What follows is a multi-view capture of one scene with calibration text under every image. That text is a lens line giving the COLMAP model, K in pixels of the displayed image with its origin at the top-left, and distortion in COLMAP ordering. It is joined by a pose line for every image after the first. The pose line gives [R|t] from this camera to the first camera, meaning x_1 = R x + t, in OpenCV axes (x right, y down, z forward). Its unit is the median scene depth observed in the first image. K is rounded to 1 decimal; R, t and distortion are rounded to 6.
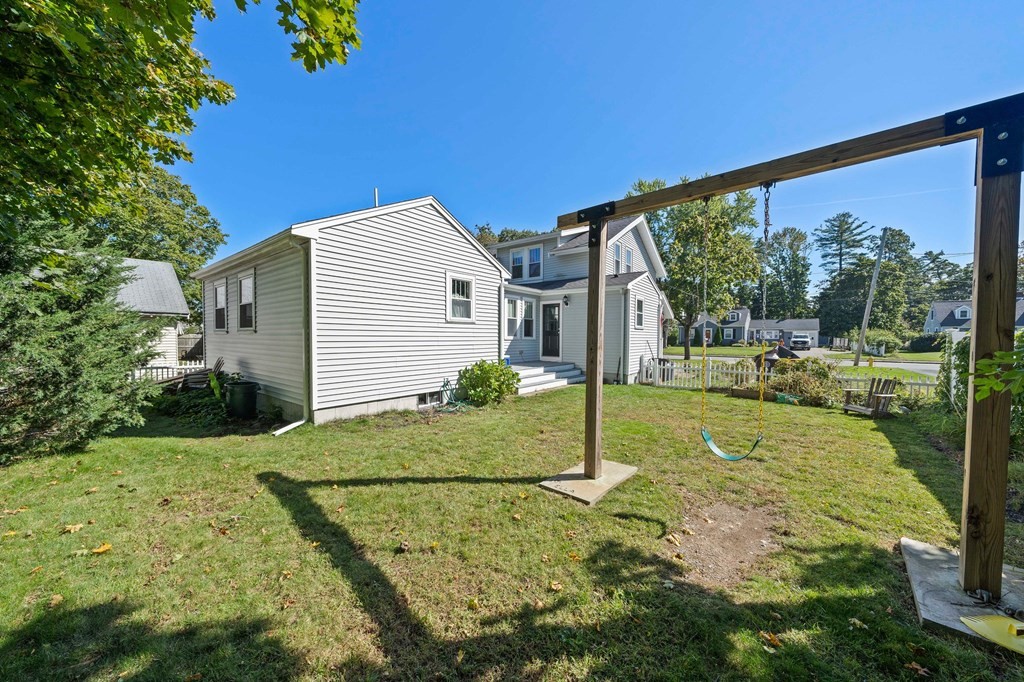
lens RADIAL K [[359.1, 0, 511.9], [0, 359.1, 345.6], [0, 0, 1]] dist [-0.002982, -0.000138]
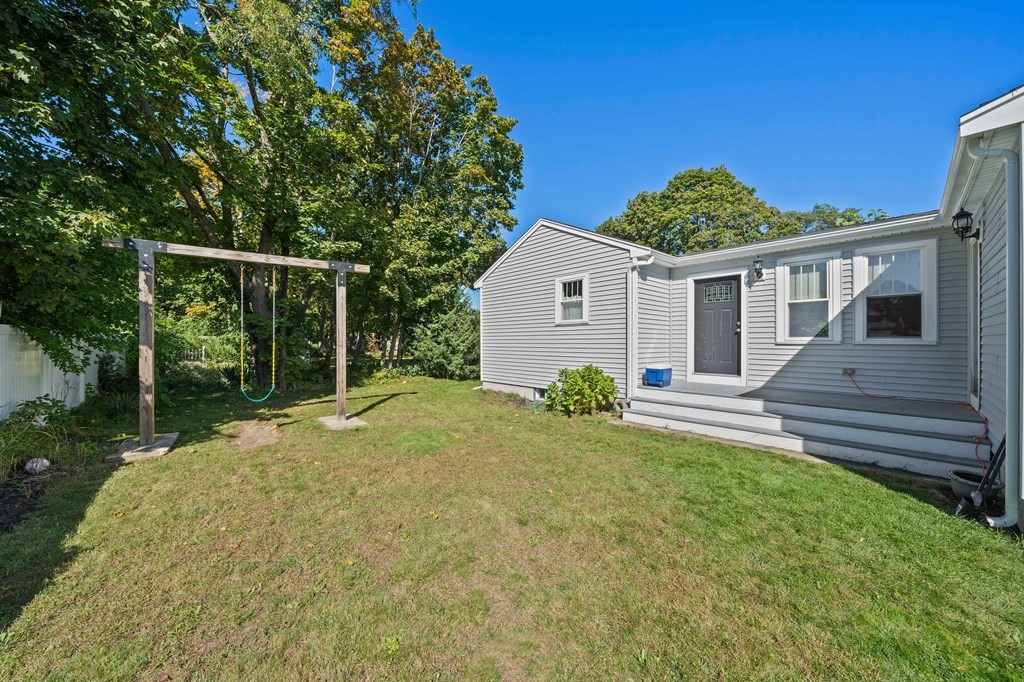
lens RADIAL K [[359.1, 0, 512.1], [0, 359.1, 340.5], [0, 0, 1]] dist [-0.002982, -0.000138]
pose [[-0.173035, -0.010910, -0.984855, 0.821185], [-0.025061, 0.999664, -0.006671, -0.010830], [0.984597, 0.023527, -0.173250, 0.990198]]
